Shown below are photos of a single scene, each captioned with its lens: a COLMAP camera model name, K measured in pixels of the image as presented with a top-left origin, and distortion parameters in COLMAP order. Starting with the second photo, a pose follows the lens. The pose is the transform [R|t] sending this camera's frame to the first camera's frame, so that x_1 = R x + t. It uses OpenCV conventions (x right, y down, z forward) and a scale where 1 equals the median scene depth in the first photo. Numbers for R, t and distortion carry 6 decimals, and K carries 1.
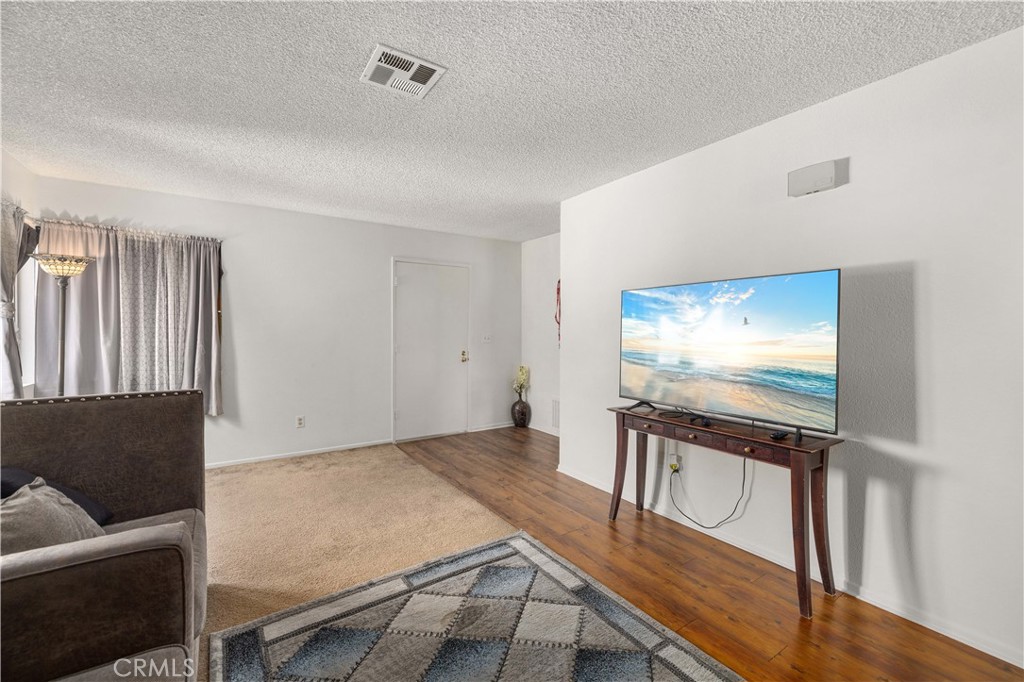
lens RADIAL K [[429.7, 0, 509.3], [0, 429.7, 337.9], [0, 0, 1]] dist [0.003438, 0.000389]
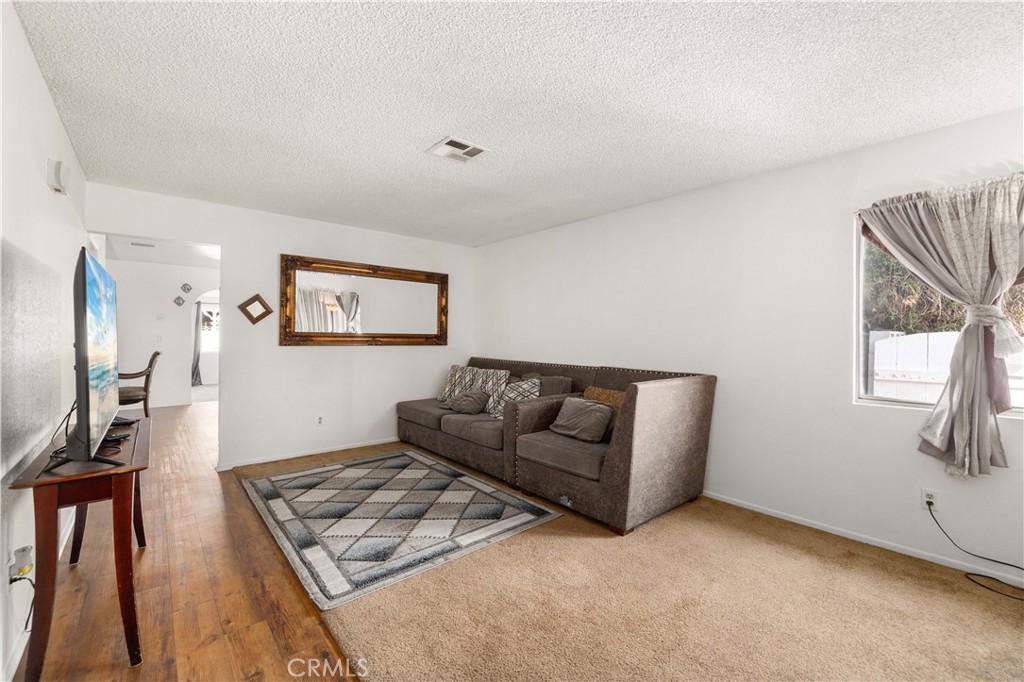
lens RADIAL K [[429.7, 0, 517.3], [0, 429.7, 343.6], [0, 0, 1]] dist [0.003438, 0.000389]
pose [[-0.992508, -0.006661, -0.121994, -0.221380], [-0.011815, 0.999066, 0.041573, -0.035790], [0.121603, 0.042703, -0.991660, 1.897653]]
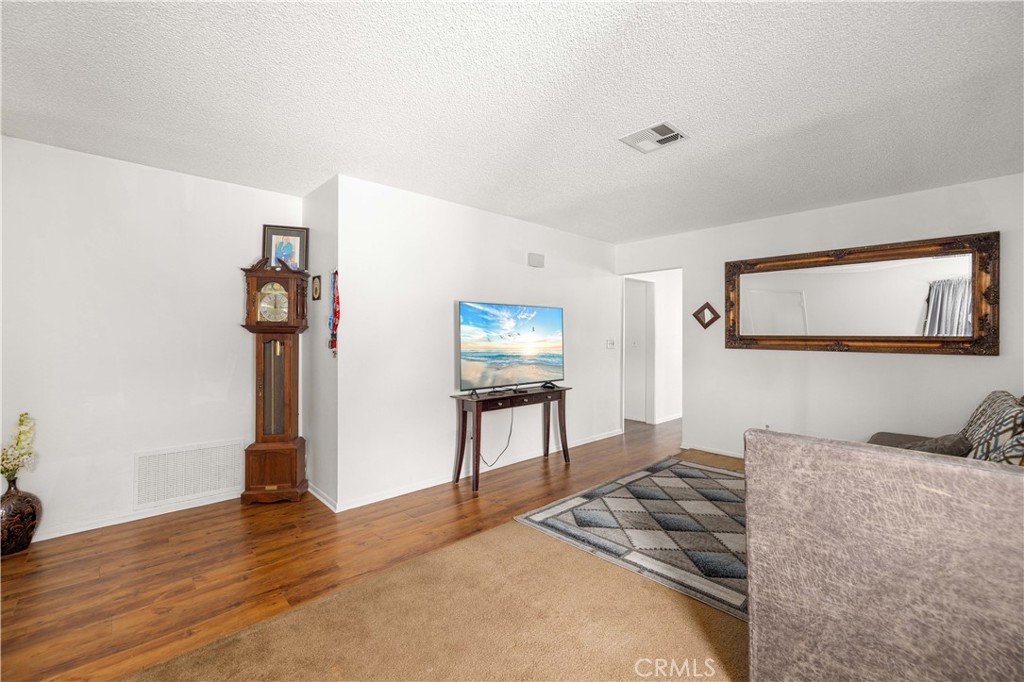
lens RADIAL K [[429.7, 0, 515.3], [0, 429.7, 335.2], [0, 0, 1]] dist [0.003438, 0.000389]
pose [[-0.170870, 0.003013, 0.985289, -1.141820], [0.018022, 0.999838, 0.000068, -0.016347], [-0.985129, 0.017768, -0.170896, 1.280522]]
